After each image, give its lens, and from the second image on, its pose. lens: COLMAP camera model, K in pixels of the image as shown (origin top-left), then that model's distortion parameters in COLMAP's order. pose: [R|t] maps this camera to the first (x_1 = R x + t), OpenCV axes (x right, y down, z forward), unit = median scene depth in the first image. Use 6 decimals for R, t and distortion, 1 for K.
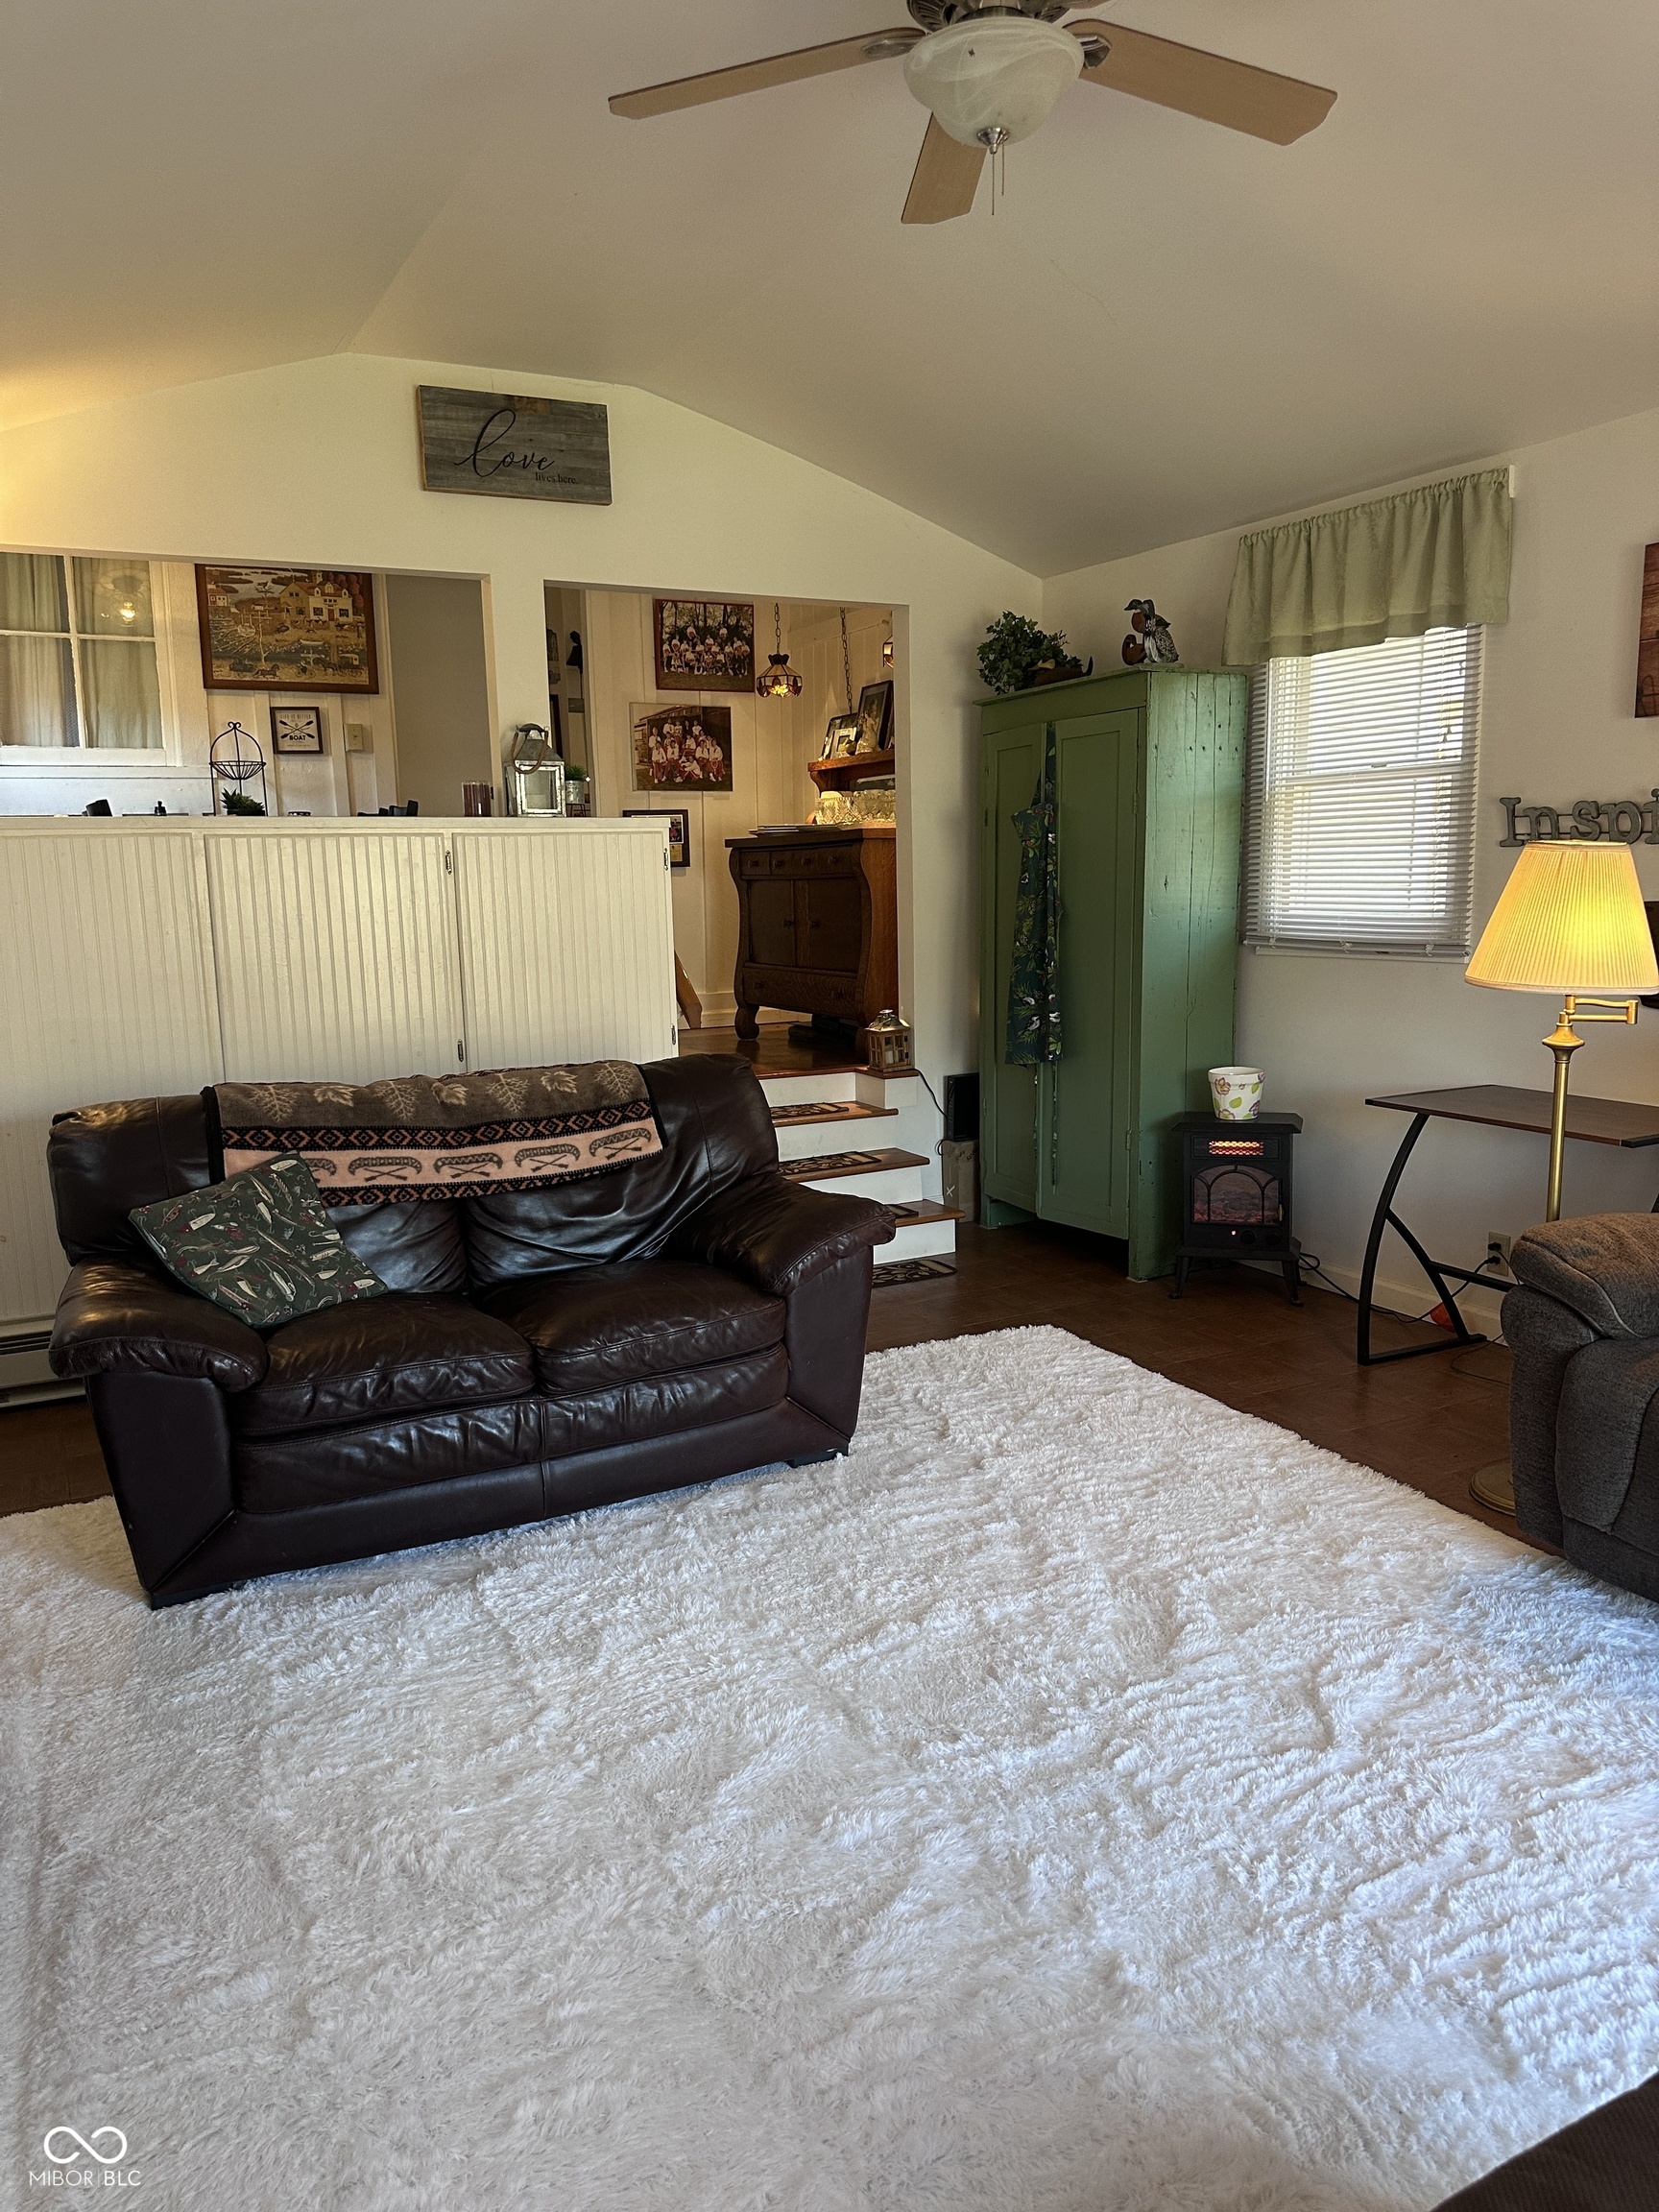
lens RADIAL K [[1534.1, 0, 829.5], [0, 1534.1, 1106.0], [0, 0, 1]] dist [0.156654, -0.329329]
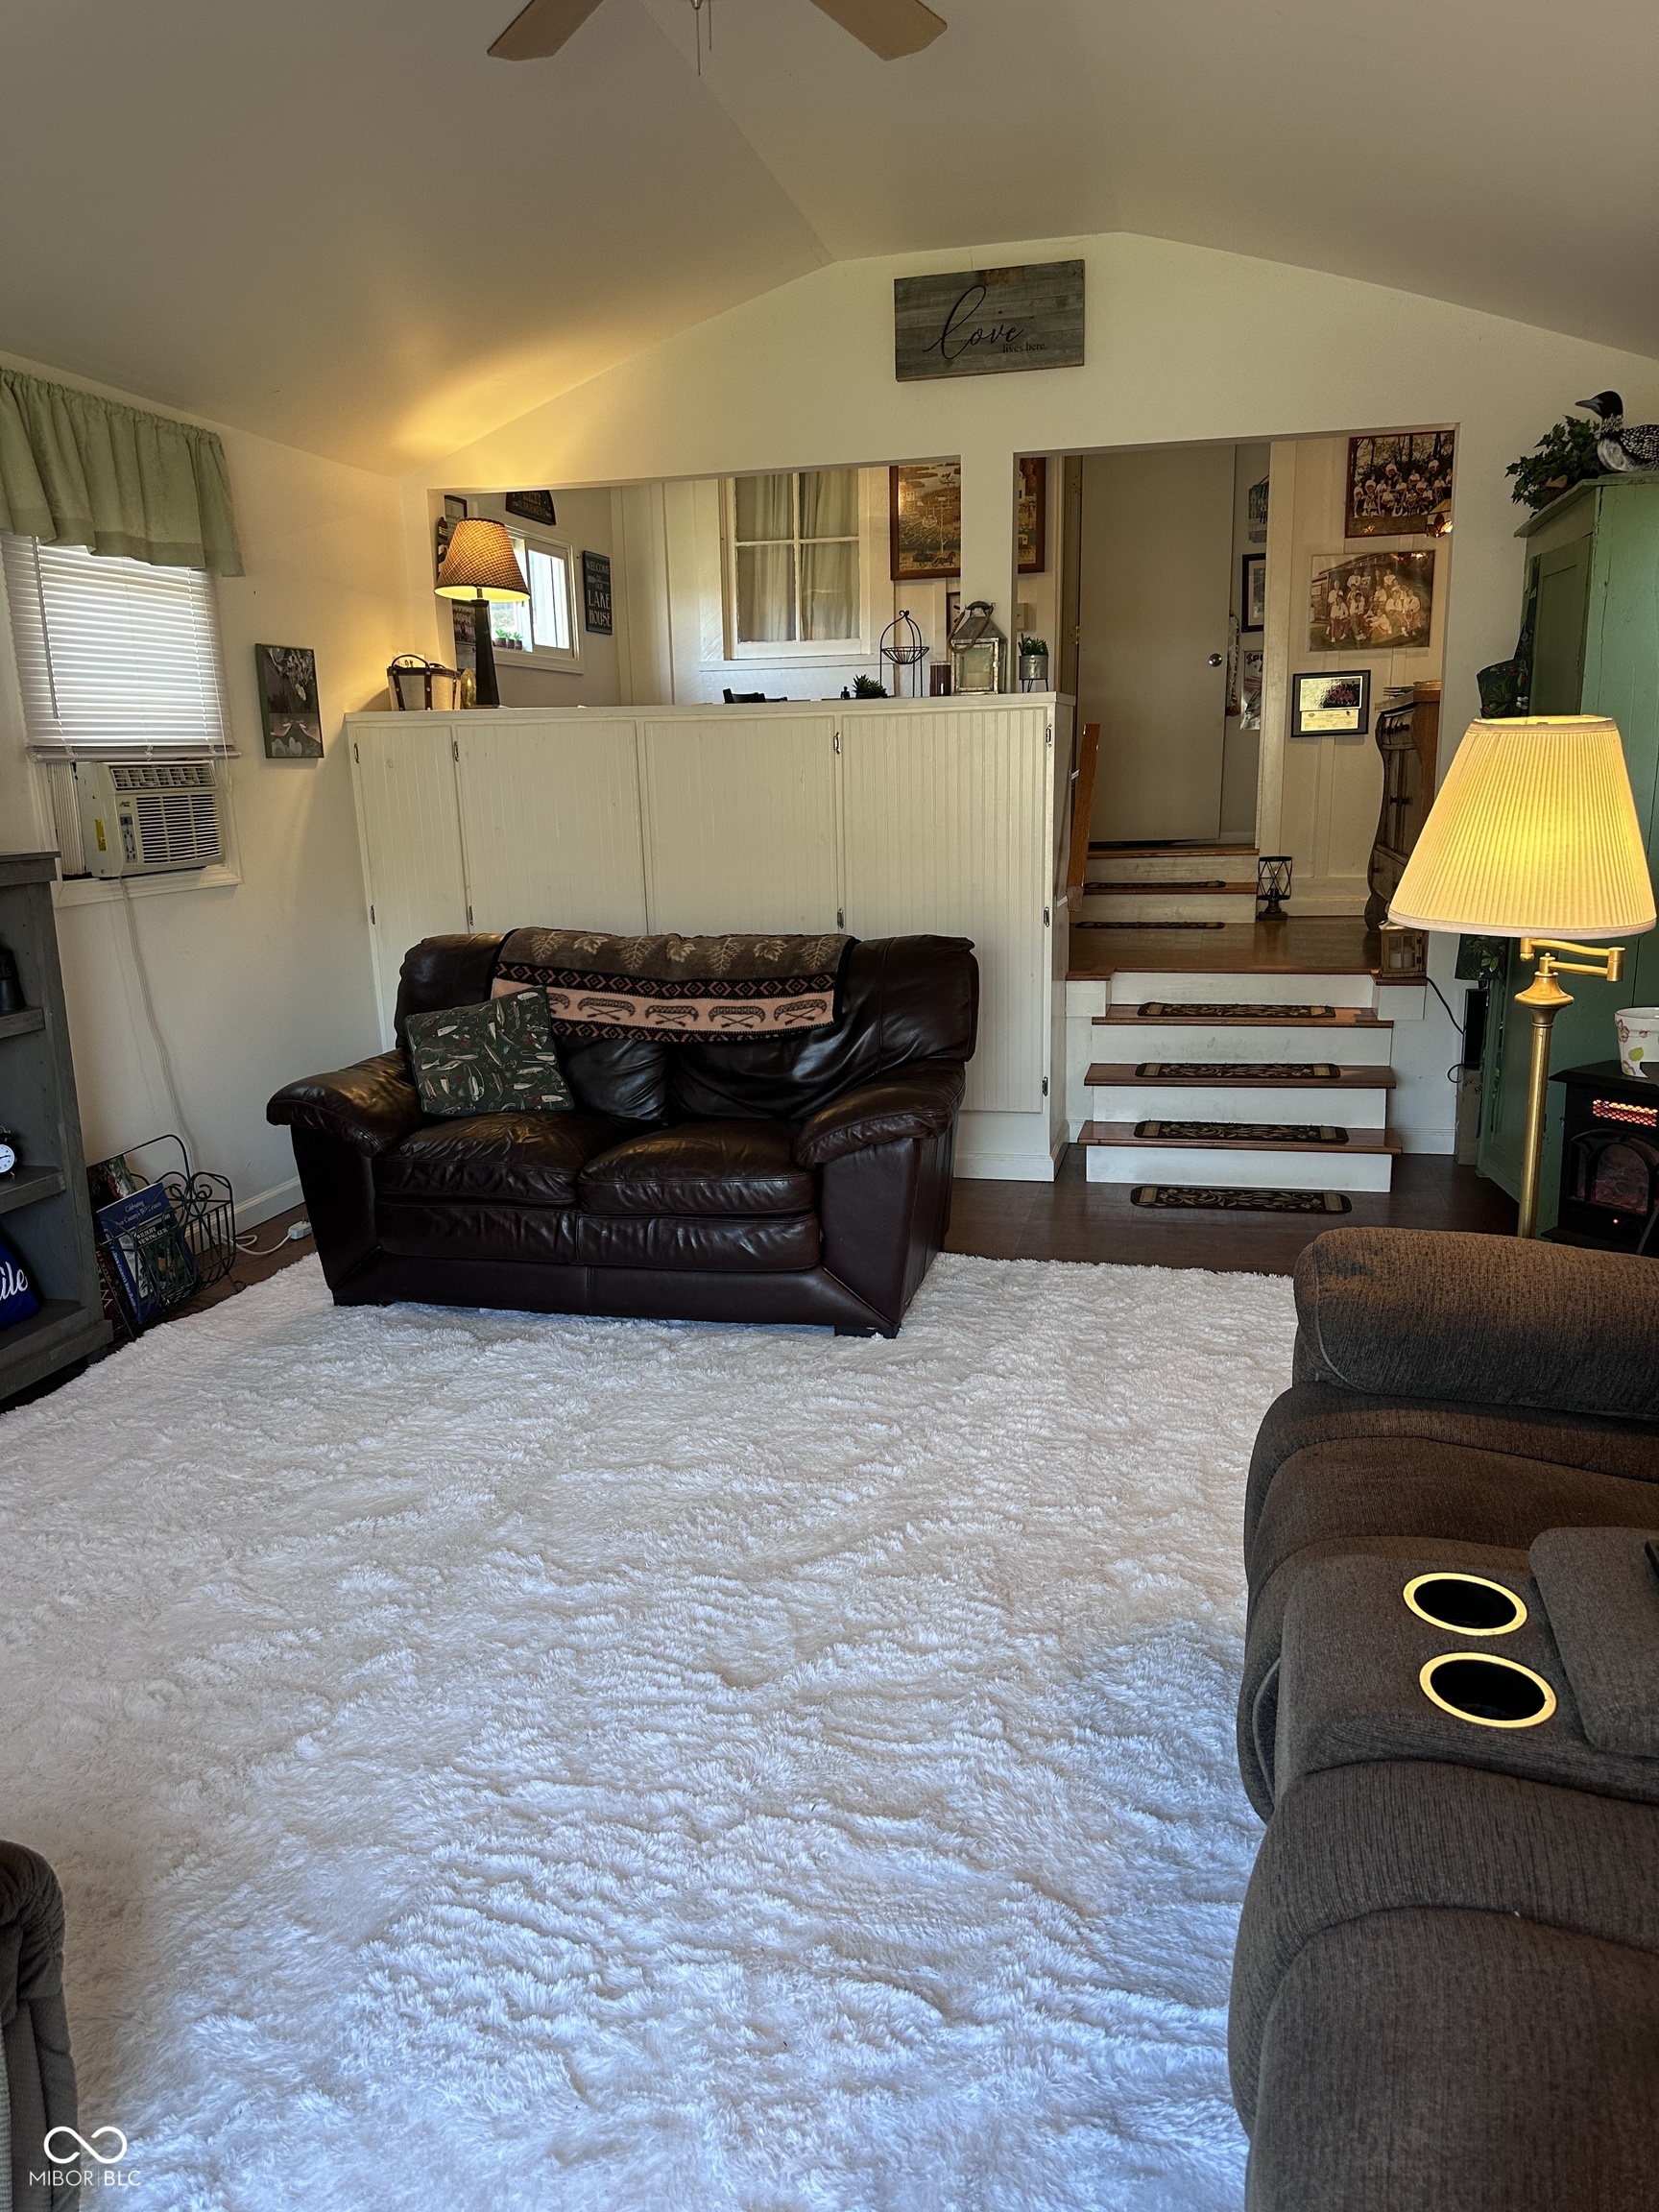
lens RADIAL K [[1534.1, 0, 829.5], [0, 1534.1, 1106.0], [0, 0, 1]] dist [0.156654, -0.329329]
pose [[0.757342, 0.146806, -0.636302, 0.568328], [-0.092720, 0.988705, 0.117754, -0.038426], [0.646402, -0.030183, 0.762400, 0.191983]]
